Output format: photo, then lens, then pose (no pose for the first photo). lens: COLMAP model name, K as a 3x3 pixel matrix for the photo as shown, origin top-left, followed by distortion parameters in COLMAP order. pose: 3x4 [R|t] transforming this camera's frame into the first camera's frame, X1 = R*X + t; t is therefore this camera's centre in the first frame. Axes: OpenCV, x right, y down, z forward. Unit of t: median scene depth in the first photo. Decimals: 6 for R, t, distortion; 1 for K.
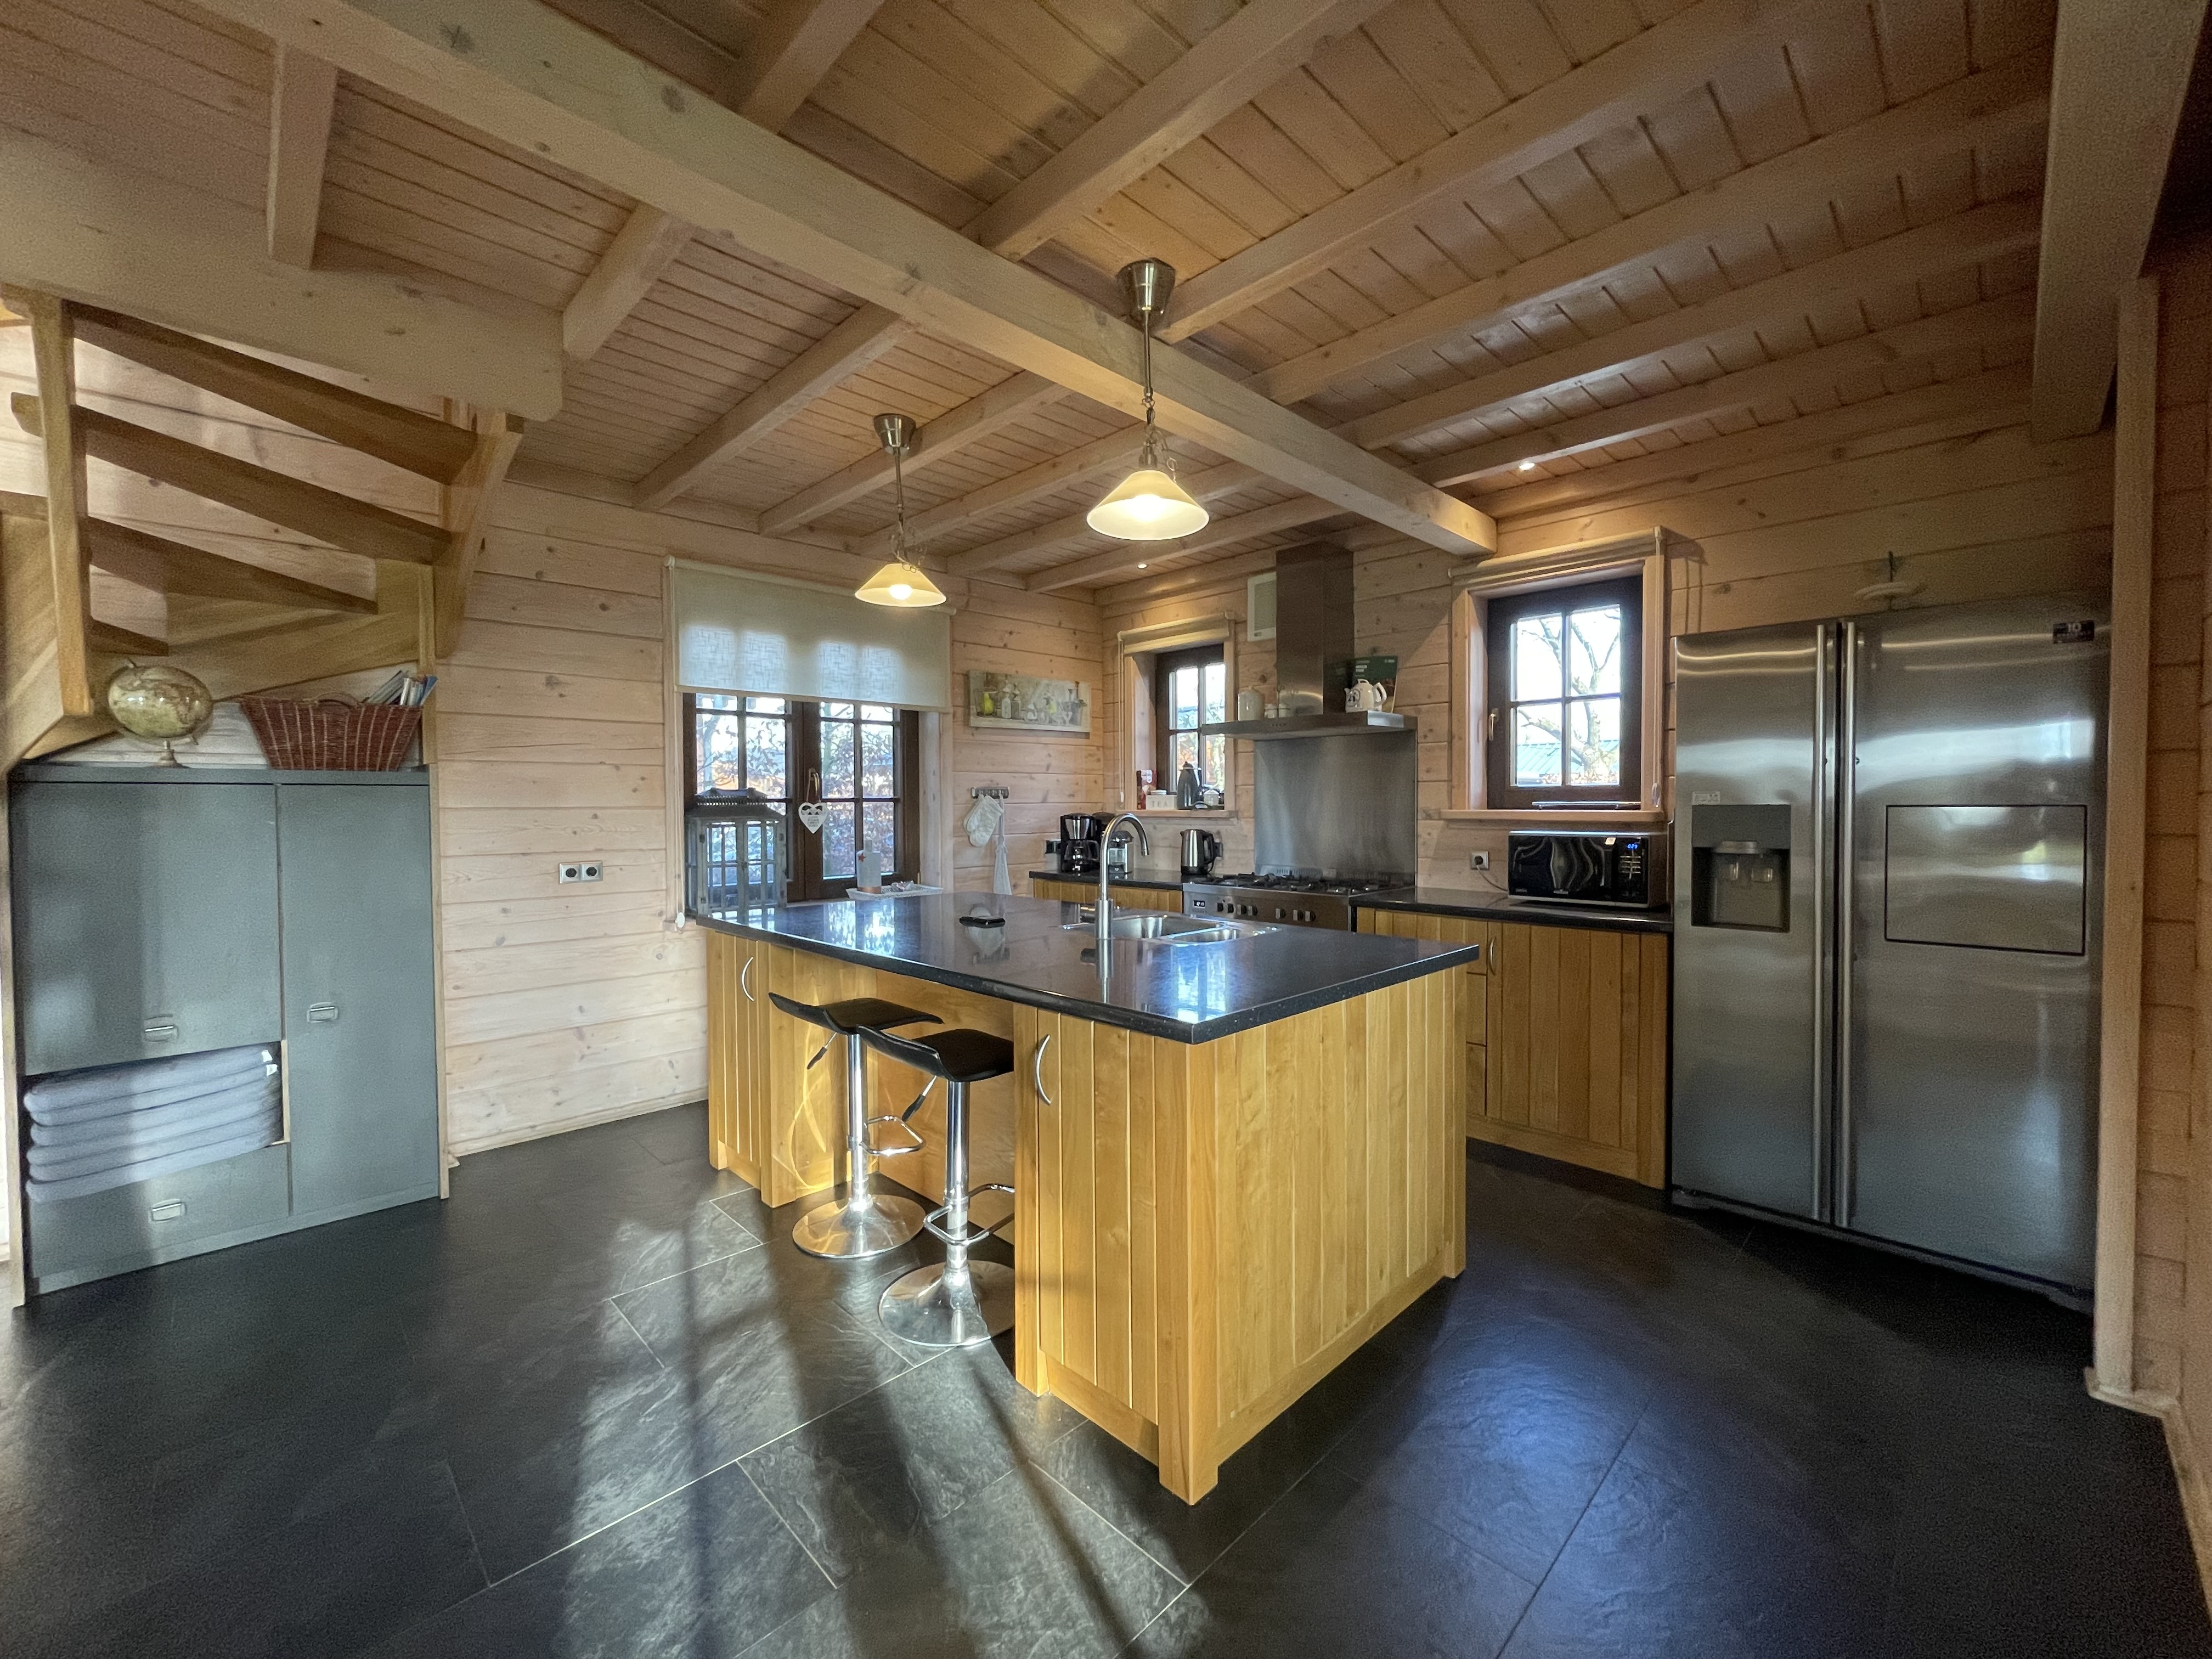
lens RADIAL K [[888.1, 0, 1106.0], [0, 888.1, 829.5], [0, 0, 1]] dist [-0.015986, -0.000020]
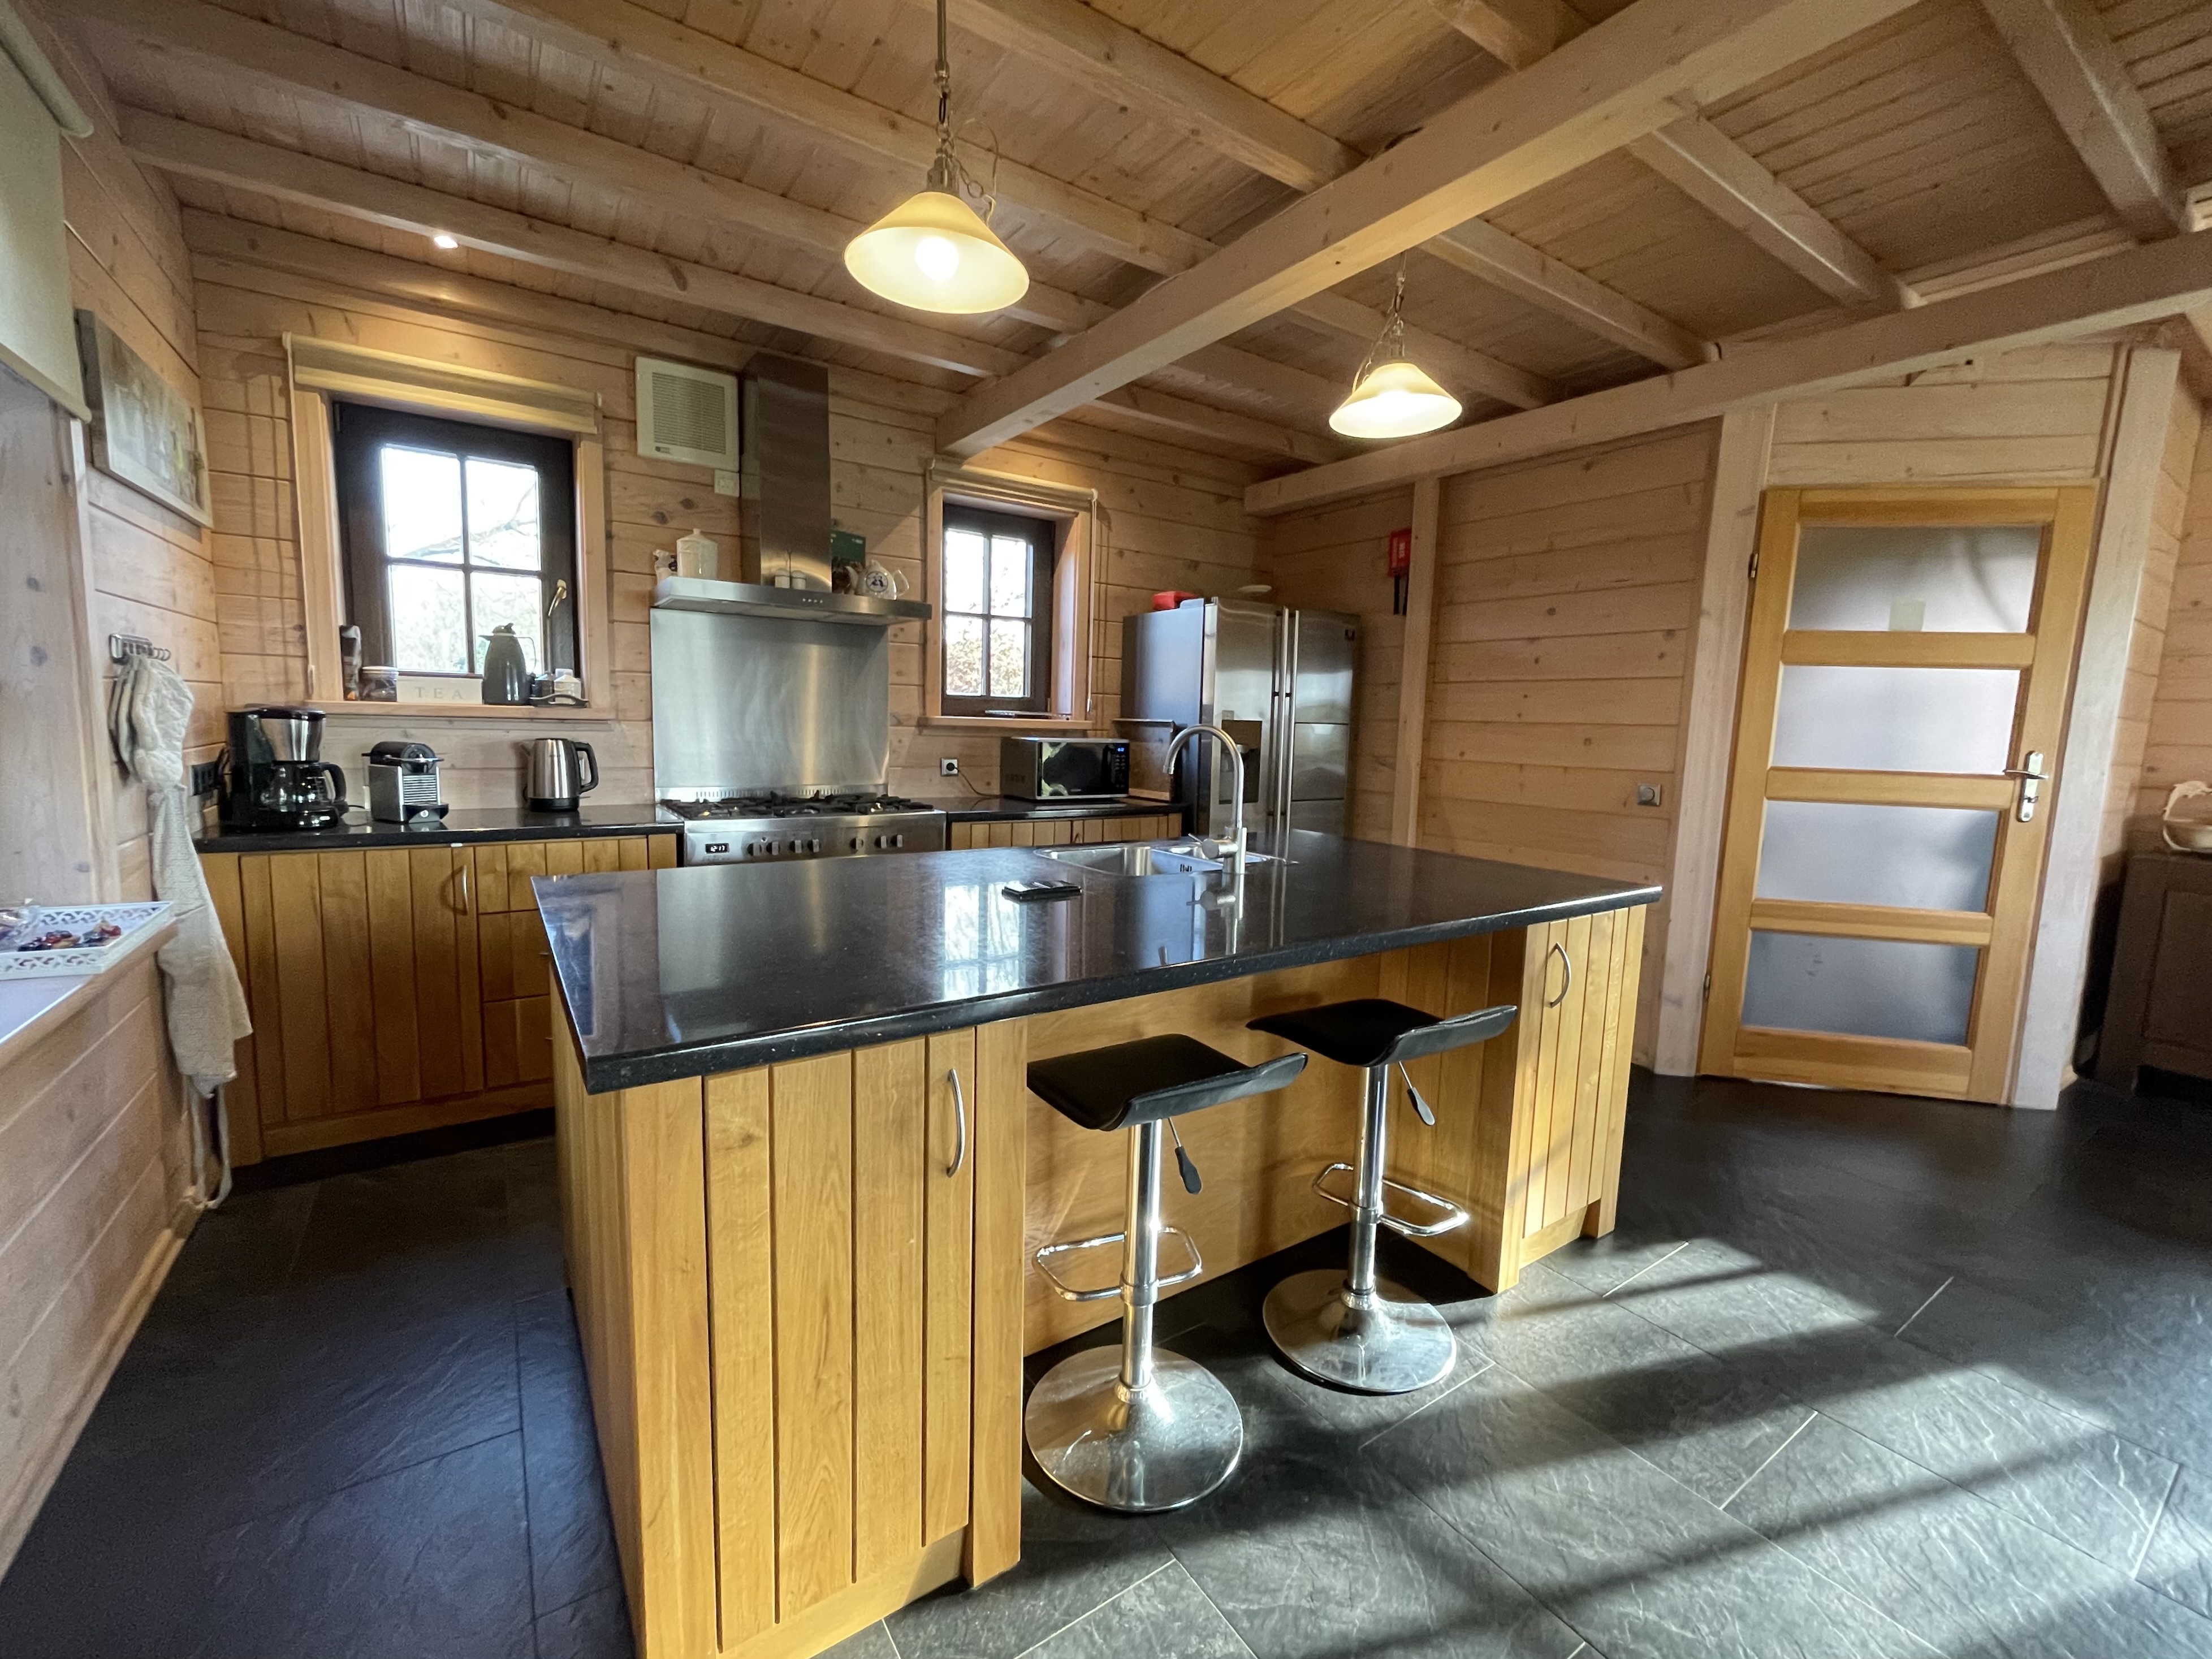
lens RADIAL K [[922.0, 0, 1111.2], [0, 922.0, 820.8], [0, 0, 1]] dist [0.007672, -0.000051]
pose [[0.181647, -0.106743, 0.977553, -0.564885], [-0.012017, 0.993776, 0.110748, -0.022376], [-0.983290, -0.031864, 0.179233, 0.601796]]
